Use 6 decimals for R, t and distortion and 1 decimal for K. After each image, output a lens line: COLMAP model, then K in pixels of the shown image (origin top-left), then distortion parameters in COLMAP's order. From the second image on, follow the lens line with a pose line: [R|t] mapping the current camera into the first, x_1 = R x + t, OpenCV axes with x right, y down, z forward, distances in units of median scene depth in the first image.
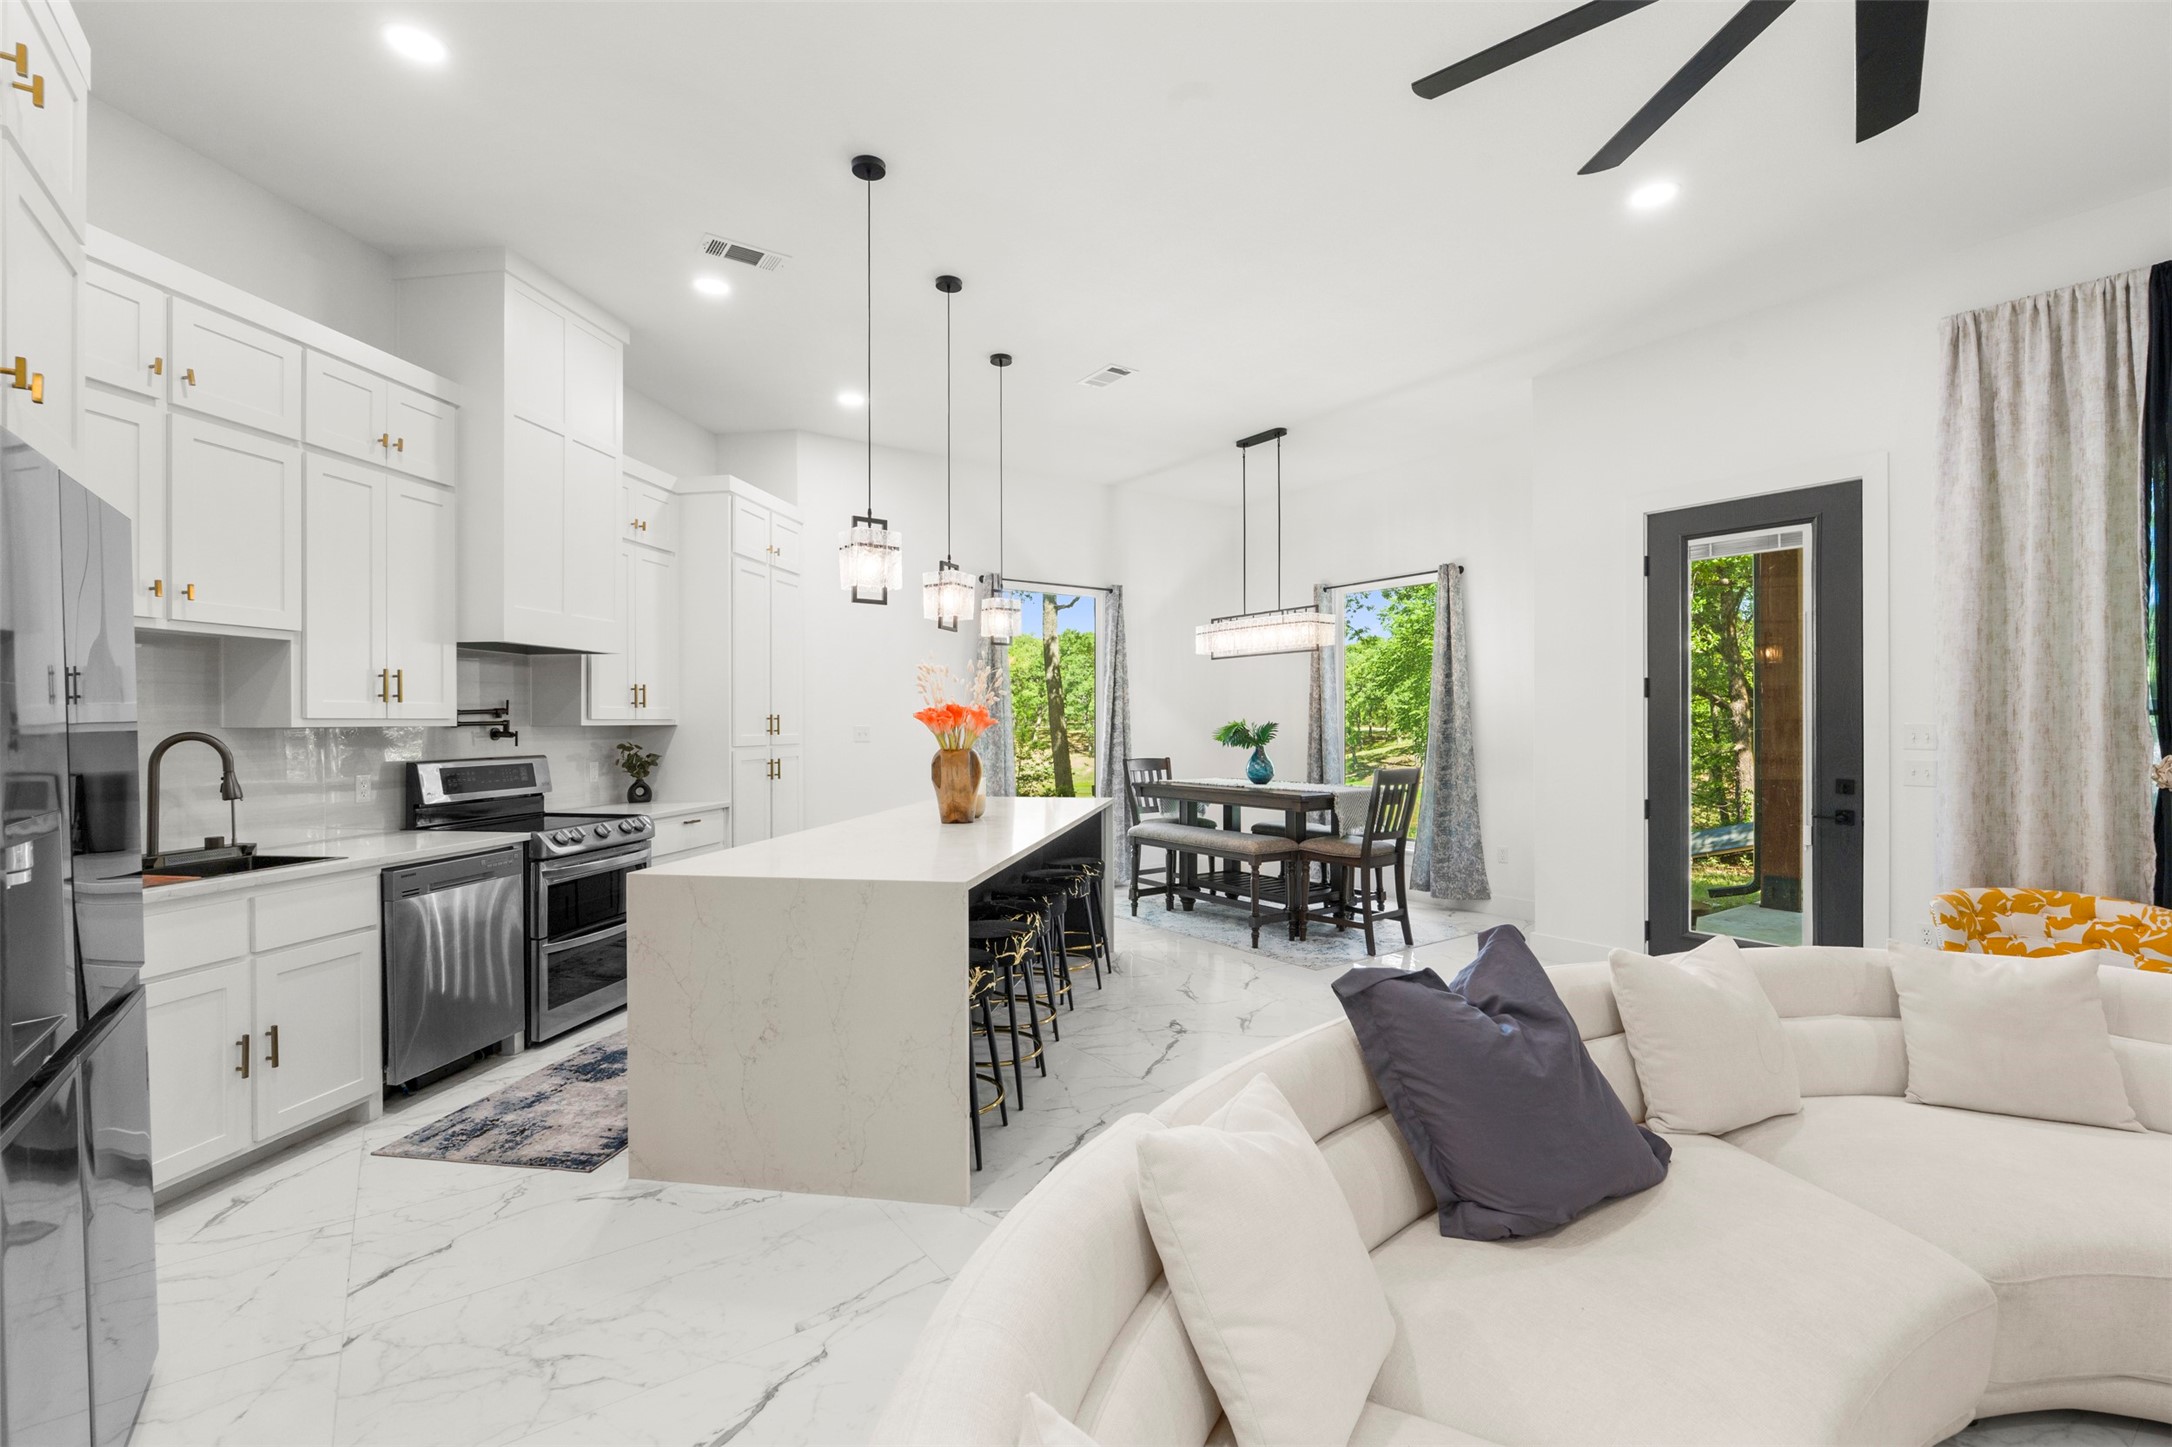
lens RADIAL K [[955.0, 0, 1085.9], [0, 955.0, 724.2], [0, 0, 1]] dist [-0.004215, -0.000411]
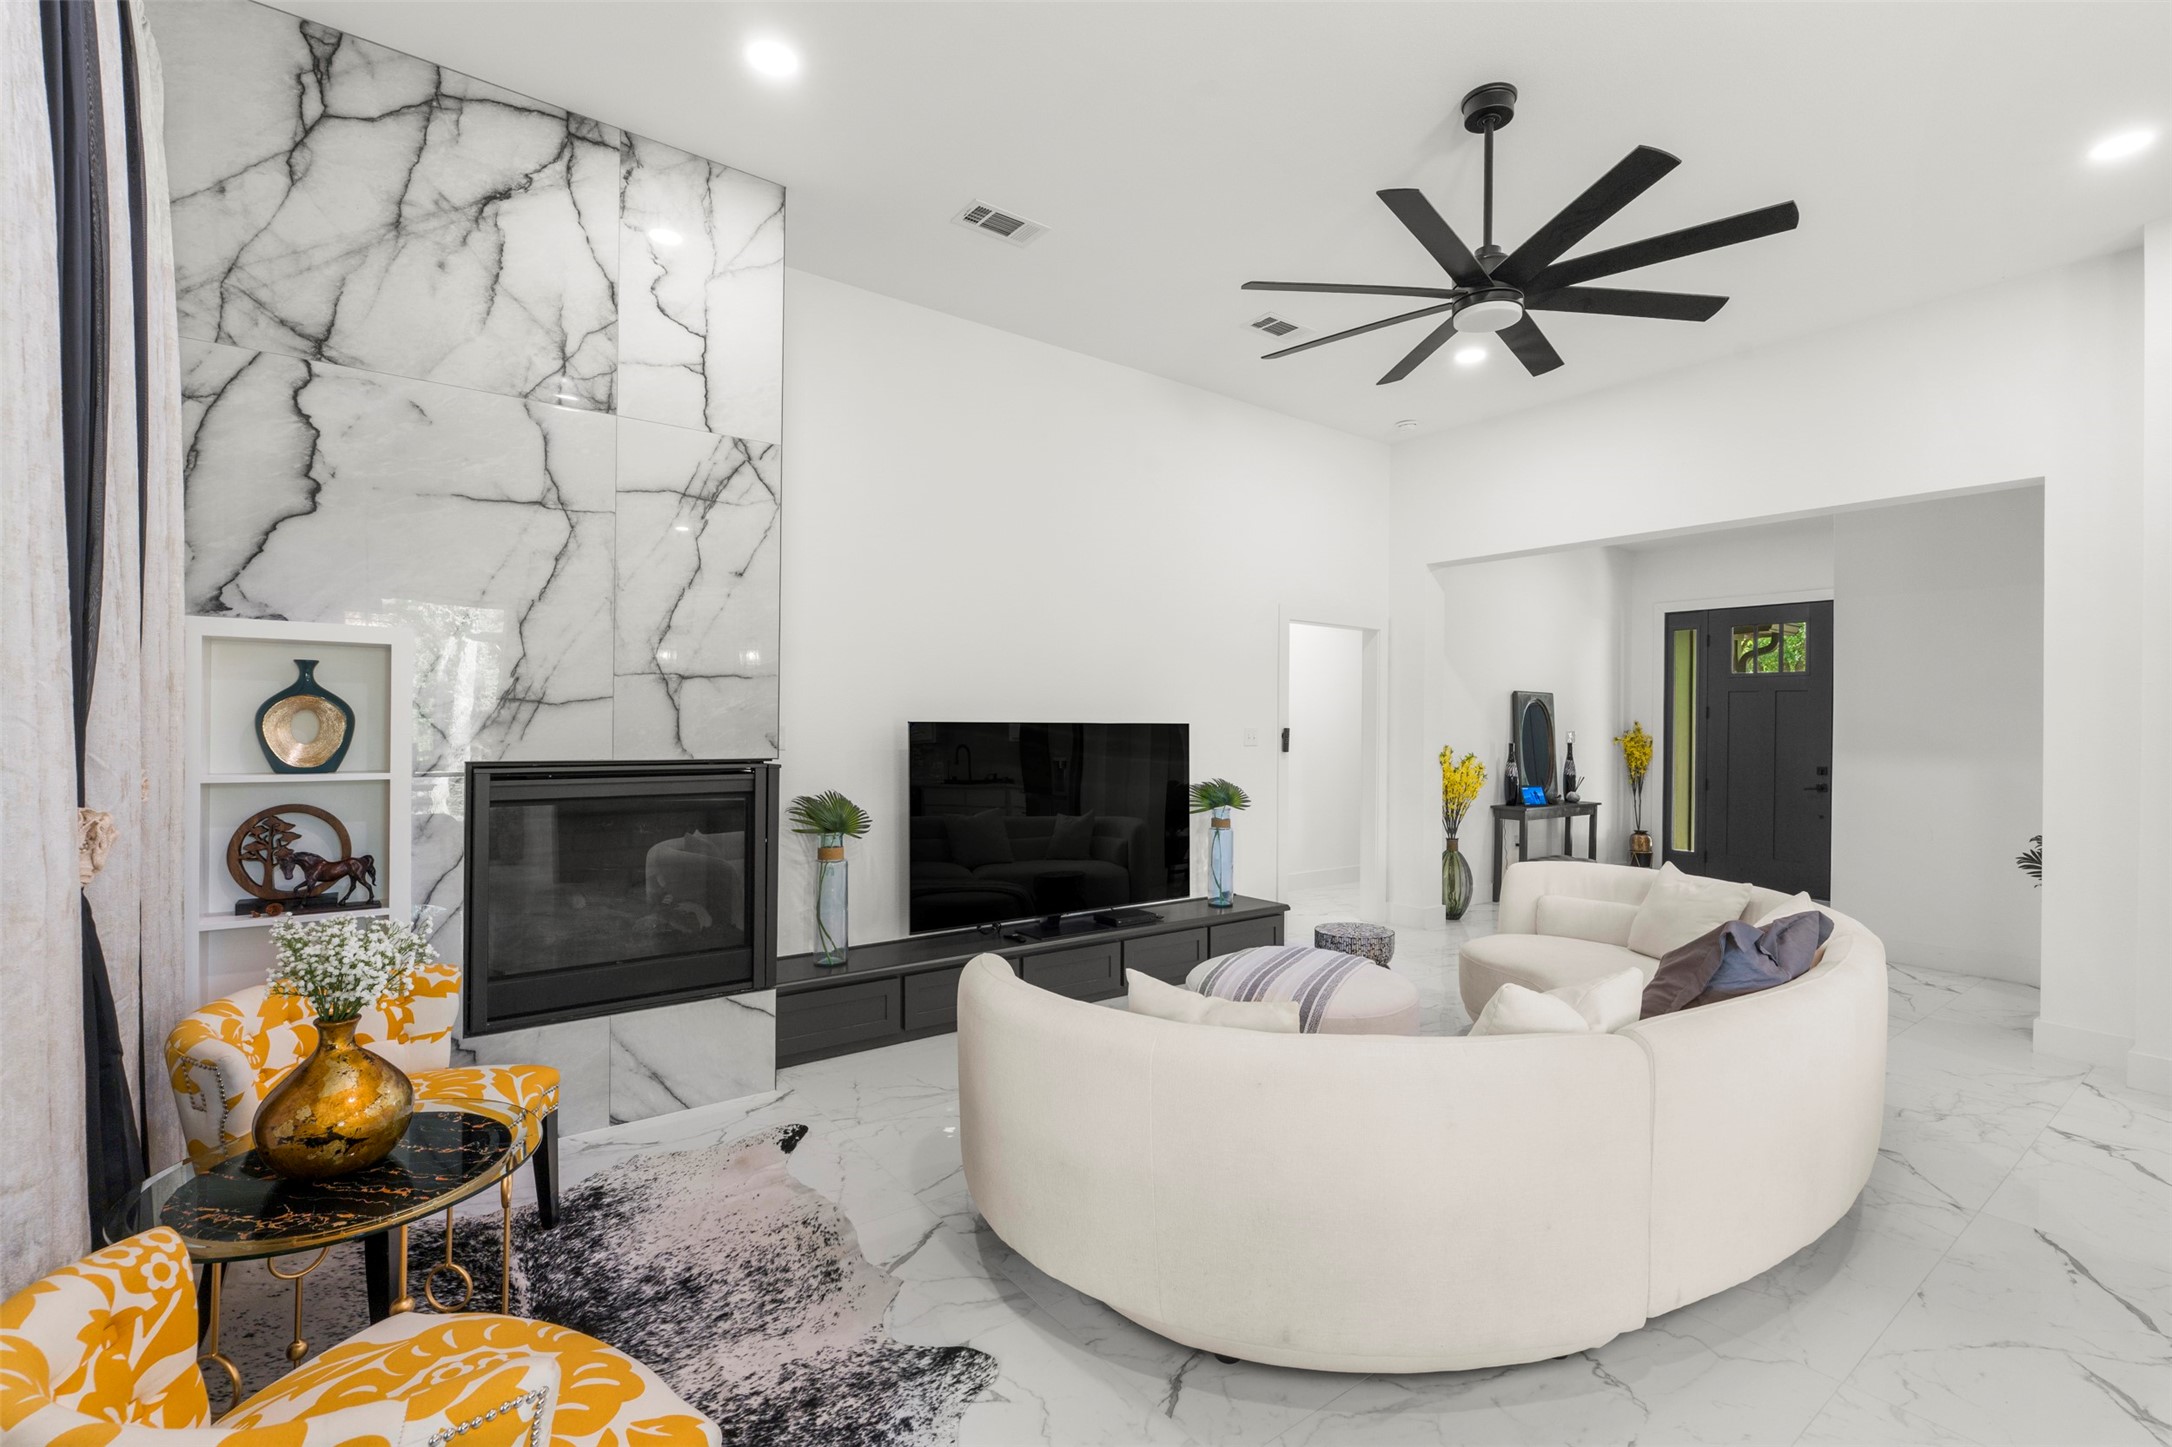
lens RADIAL K [[955.0, 0, 1085.5], [0, 955.0, 726.6], [0, 0, 1]] dist [-0.004215, -0.000411]
pose [[-0.999808, -0.009404, -0.017213, 0.614786], [-0.009518, 0.999933, 0.006570, -0.004410], [0.017150, 0.006733, -0.999830, 1.064237]]
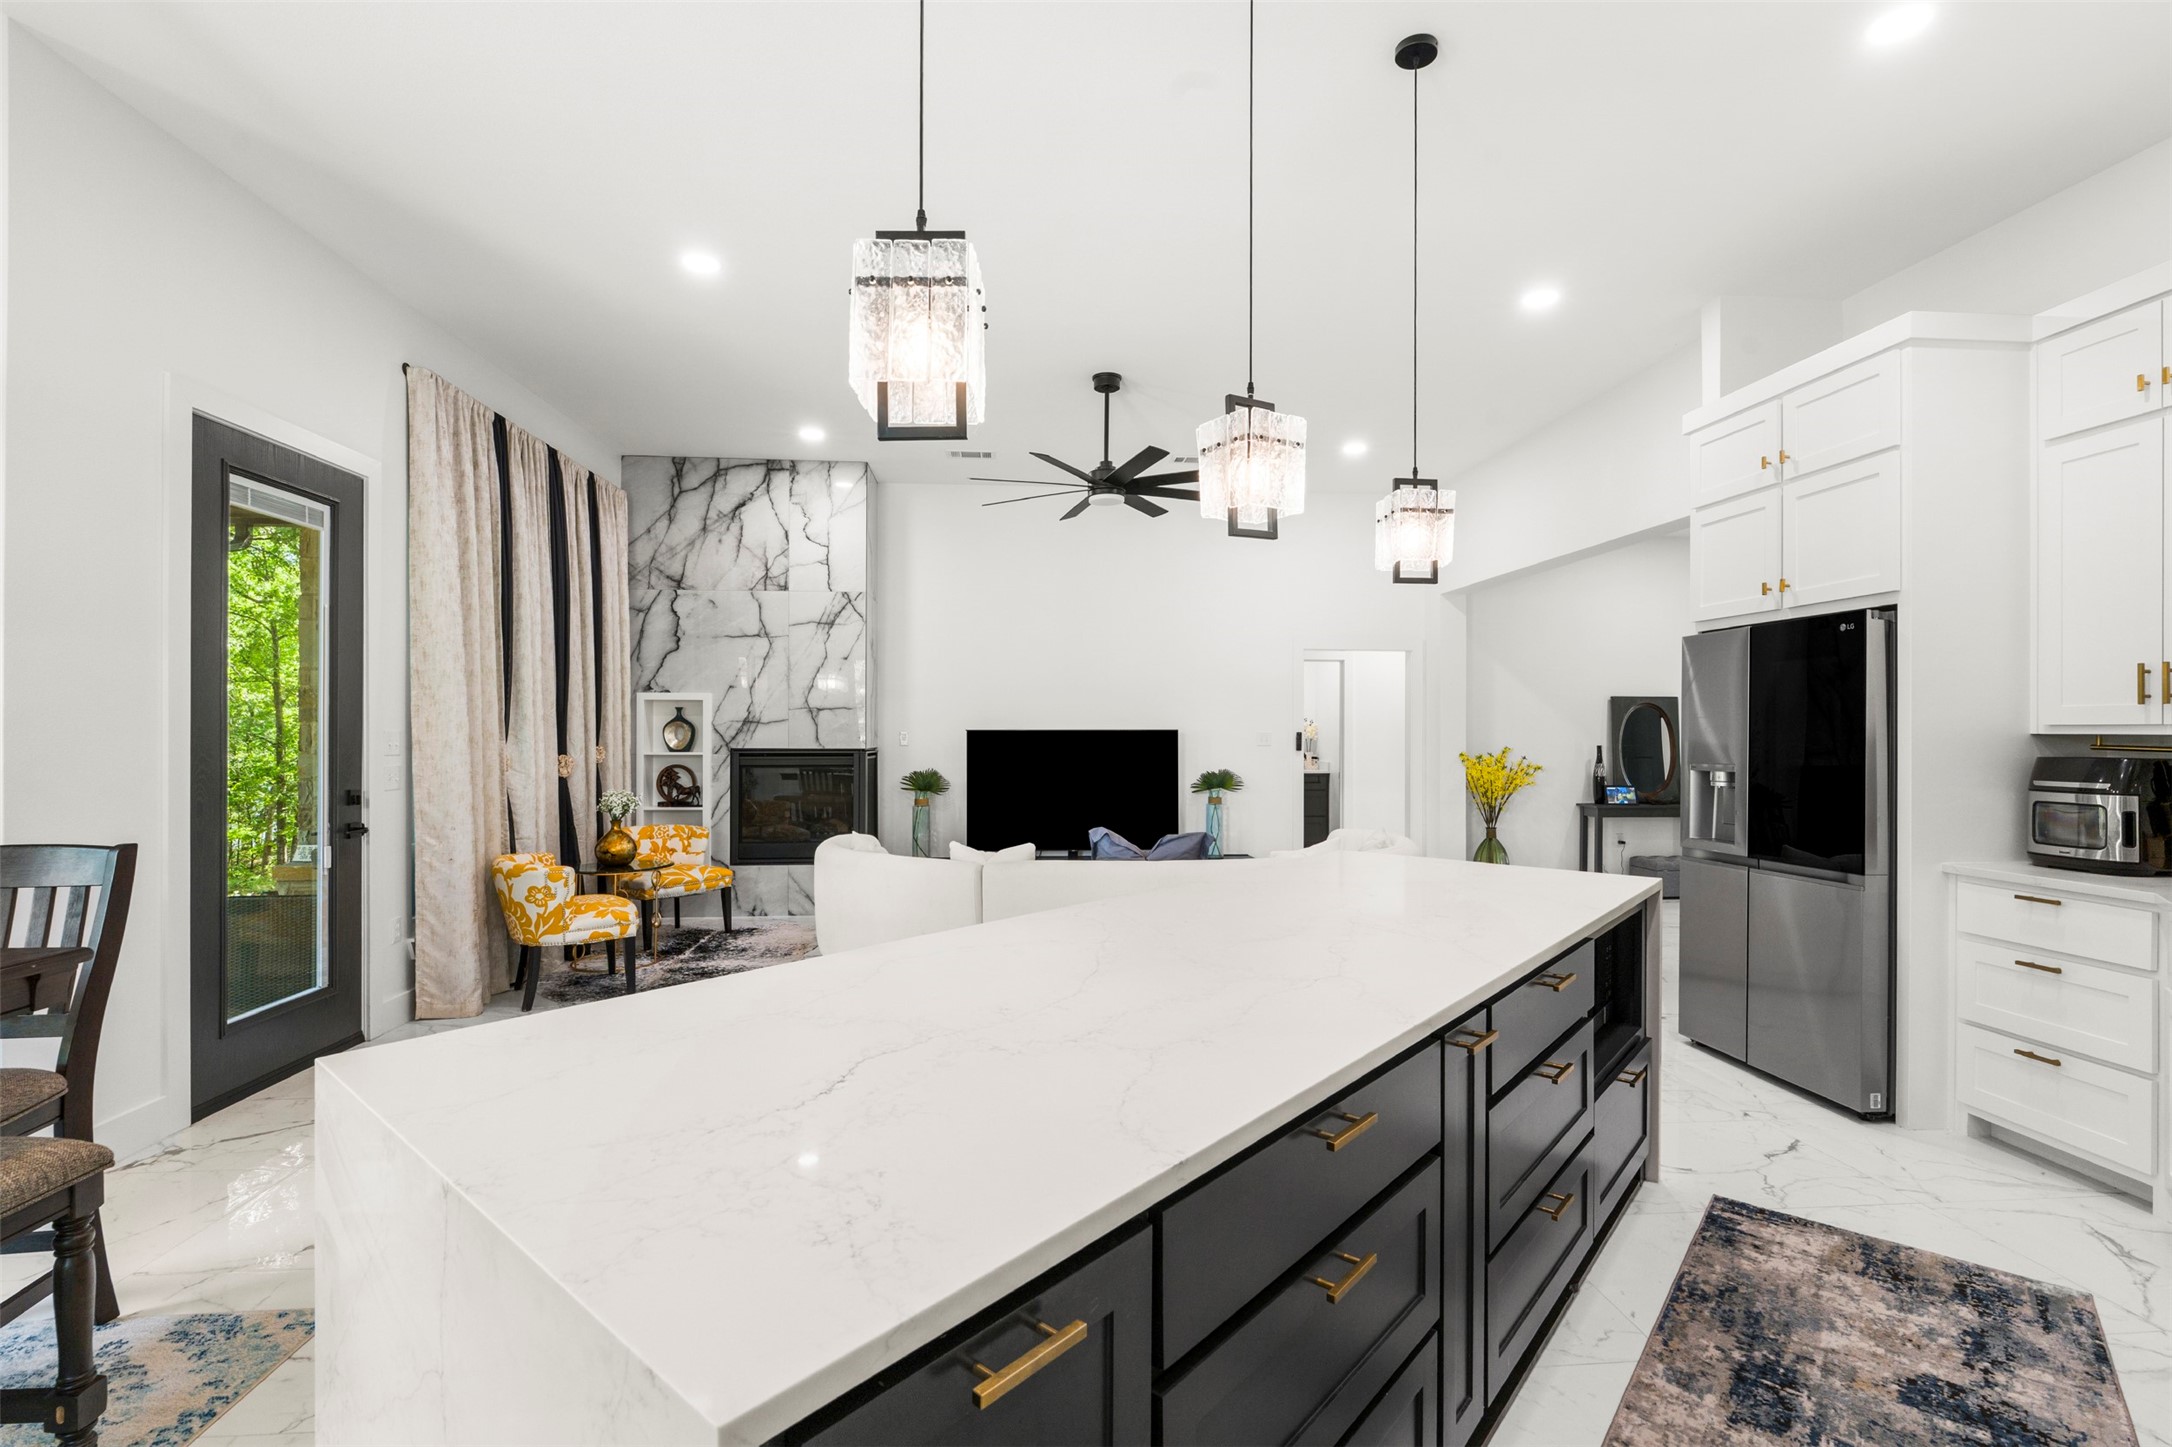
lens RADIAL K [[955.0, 0, 1089.3], [0, 955.0, 737.3], [0, 0, 1]] dist [-0.004215, -0.000411]
pose [[-0.857242, -0.003275, 0.514903, -0.320231], [0.000783, 0.999970, 0.007663, -0.000681], [-0.514912, 0.006972, -0.857214, 1.452899]]
